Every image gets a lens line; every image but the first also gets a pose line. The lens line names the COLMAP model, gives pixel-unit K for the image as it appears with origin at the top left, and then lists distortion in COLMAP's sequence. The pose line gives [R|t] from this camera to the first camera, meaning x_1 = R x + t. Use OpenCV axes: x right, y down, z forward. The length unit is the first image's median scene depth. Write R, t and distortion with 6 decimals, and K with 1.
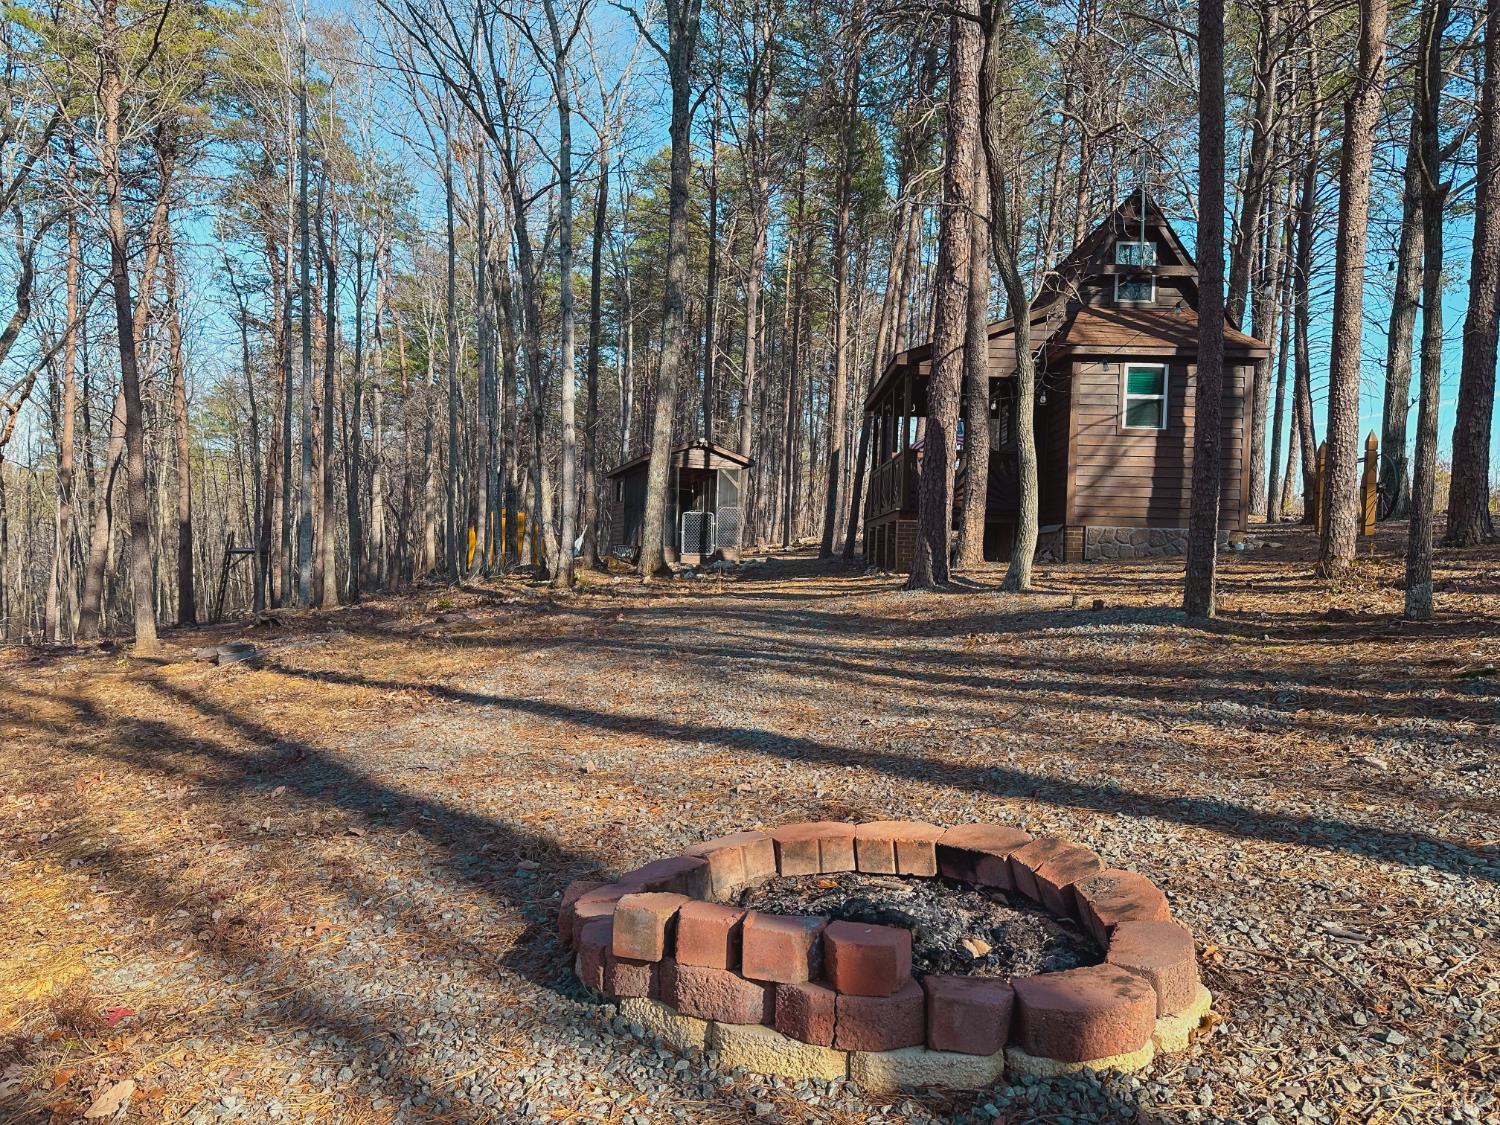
lens RADIAL K [[1054.1, 0, 750.0], [0, 1054.1, 562.5], [0, 0, 1]] dist [0.054647, -0.000059]
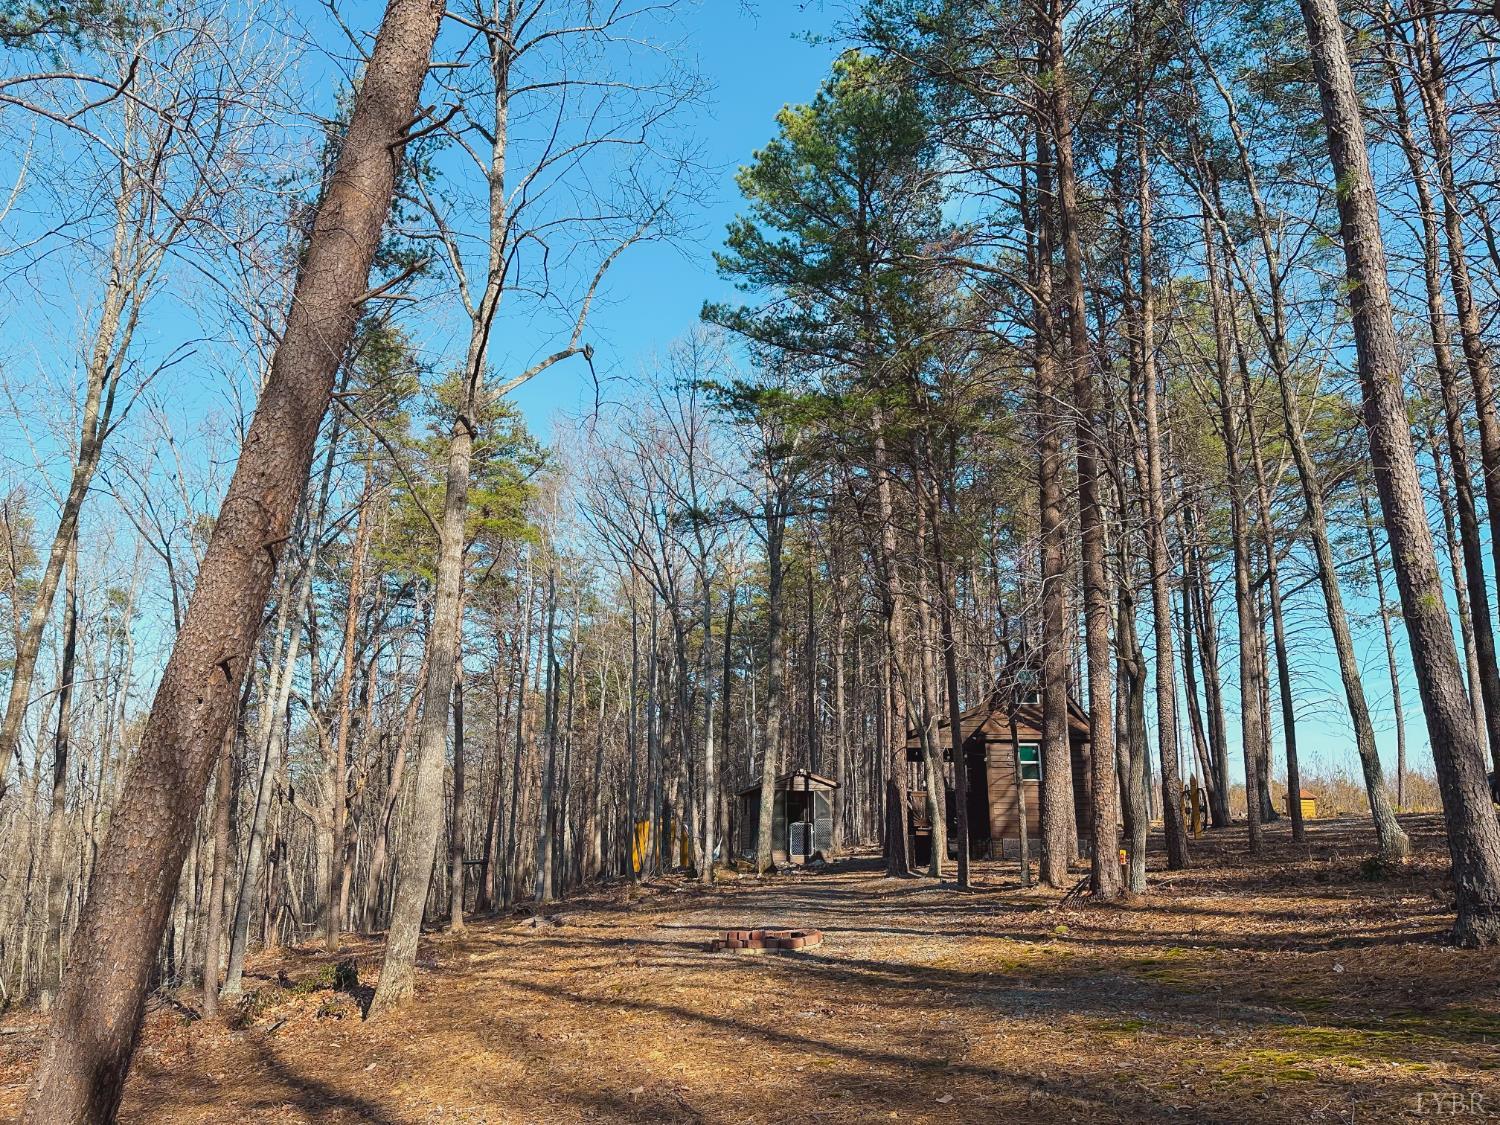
lens RADIAL K [[1064.1, 0, 750.0], [0, 1064.1, 562.5], [0, 0, 1]] dist [0.177840, 0.000004]
pose [[0.990657, -0.057288, -0.123761, 0.094517], [0.022556, 0.963821, -0.265593, -0.004723], [0.134499, 0.260320, 0.956109, -0.549329]]
